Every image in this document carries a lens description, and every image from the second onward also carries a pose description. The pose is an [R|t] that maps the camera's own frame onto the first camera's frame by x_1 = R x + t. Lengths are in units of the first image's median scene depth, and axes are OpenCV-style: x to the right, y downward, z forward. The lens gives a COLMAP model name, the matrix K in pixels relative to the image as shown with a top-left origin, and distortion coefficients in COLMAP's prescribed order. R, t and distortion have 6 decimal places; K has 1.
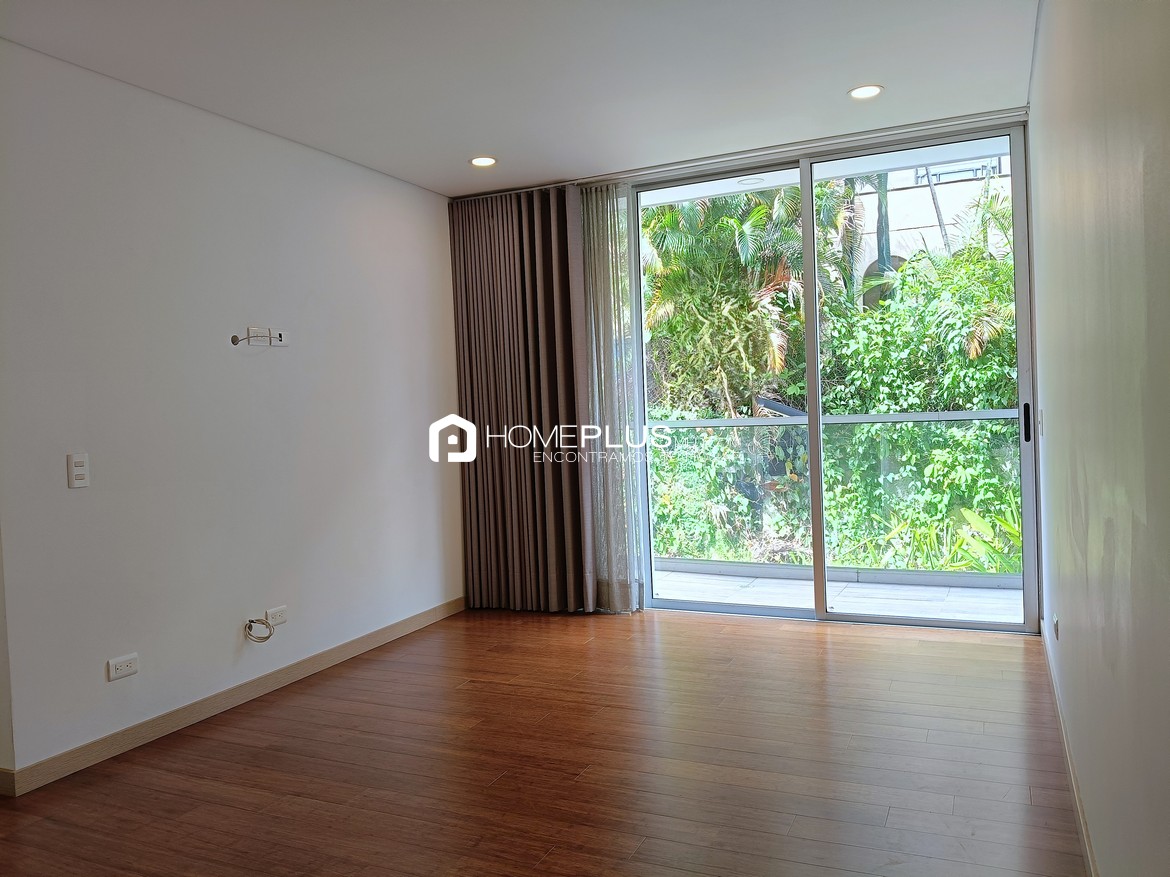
lens RADIAL K [[906.3, 0, 573.8], [0, 906.3, 438.9], [0, 0, 1]] dist [0.088336, -0.204306]
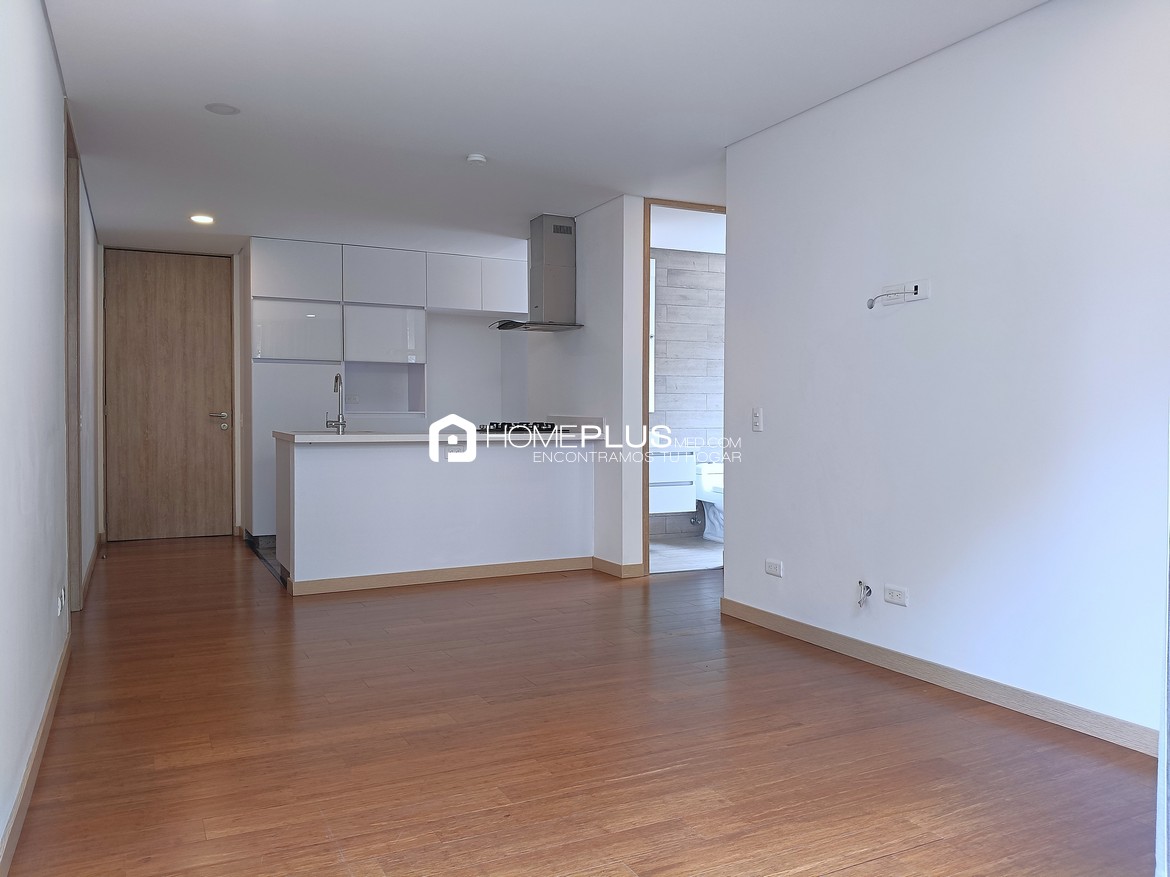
lens RADIAL K [[906.3, 0, 573.8], [0, 906.3, 438.9], [0, 0, 1]] dist [0.088336, -0.204306]
pose [[-0.637127, 0.058485, -0.768537, 0.608605], [-0.000285, 0.997099, 0.076114, -0.036008], [0.770759, 0.048713, -0.635262, 1.372123]]
